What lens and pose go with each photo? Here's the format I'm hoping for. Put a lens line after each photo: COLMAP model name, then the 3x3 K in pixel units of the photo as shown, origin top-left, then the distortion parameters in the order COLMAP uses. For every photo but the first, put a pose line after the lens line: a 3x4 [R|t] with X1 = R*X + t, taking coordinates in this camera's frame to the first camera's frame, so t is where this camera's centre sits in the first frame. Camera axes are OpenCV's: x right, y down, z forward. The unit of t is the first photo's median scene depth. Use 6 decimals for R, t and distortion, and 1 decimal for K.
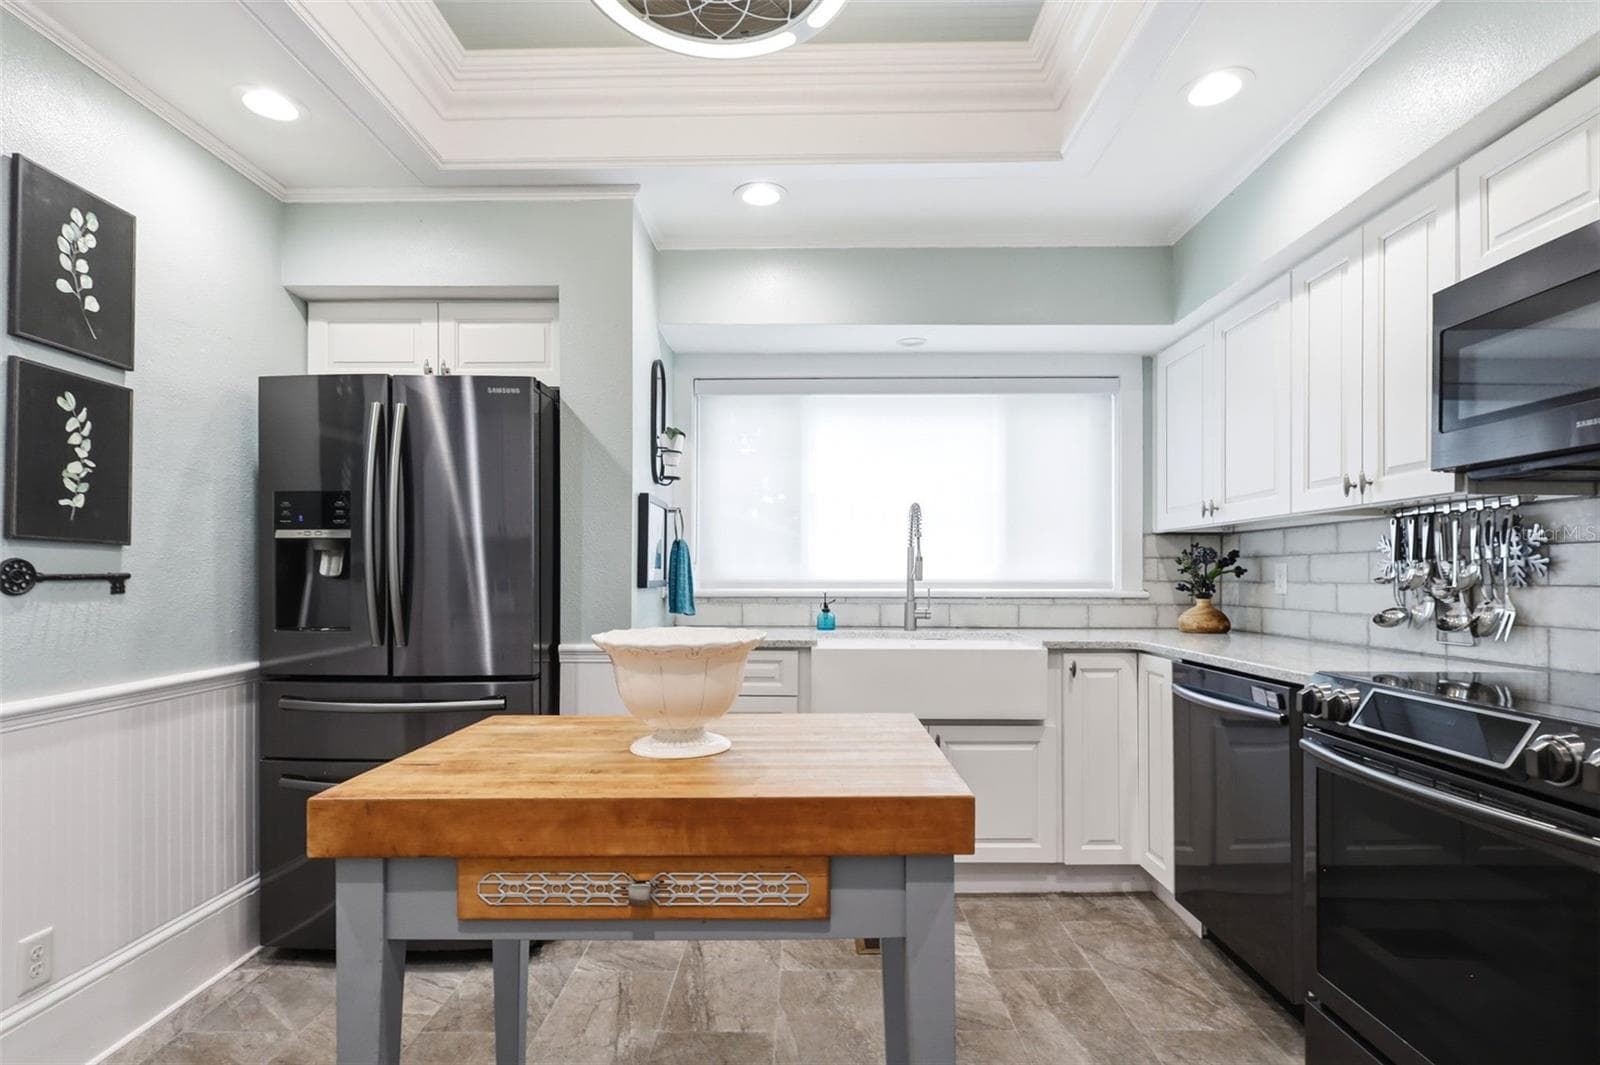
lens RADIAL K [[746.6, 0, 797.8], [0, 746.6, 572.9], [0, 0, 1]] dist [-0.024109, 0.000255]
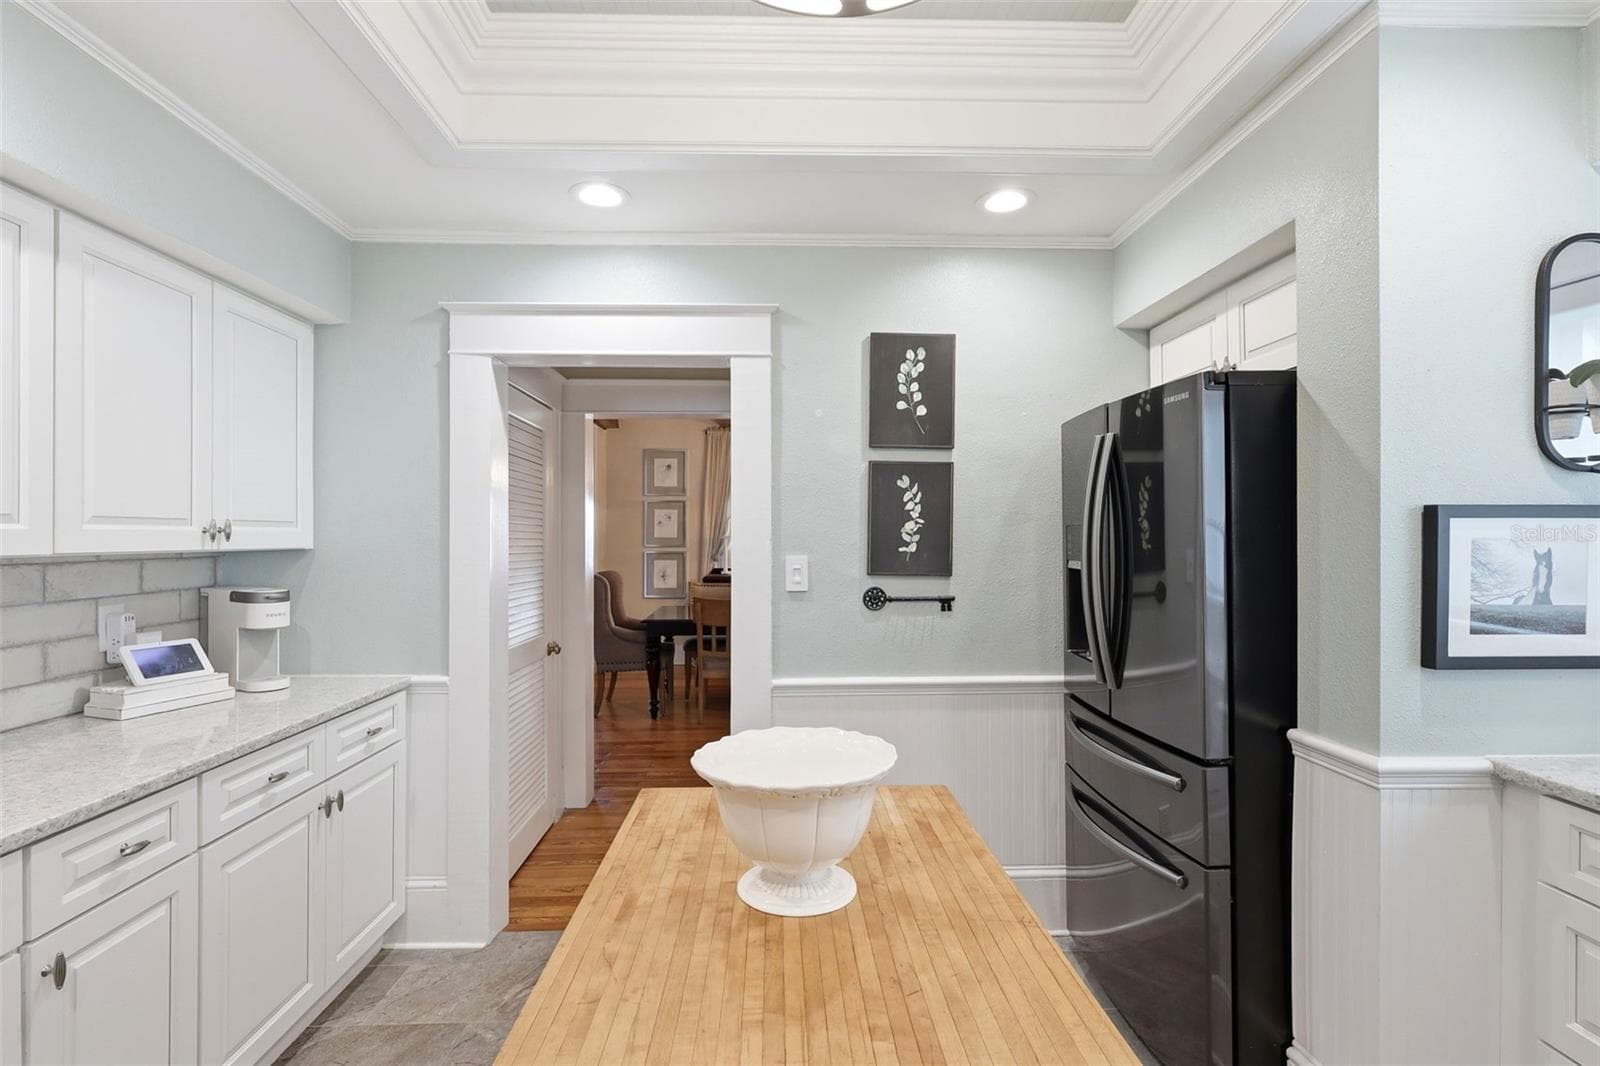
lens RADIAL K [[752.5, 0, 799.2], [0, 752.5, 536.8], [0, 0, 1]] dist [0.000457, 0.000224]
pose [[0.048520, -0.005884, -0.998805, 0.516080], [-0.004132, 0.999973, -0.006092, -0.109182], [0.998814, 0.004423, 0.048495, 0.691986]]
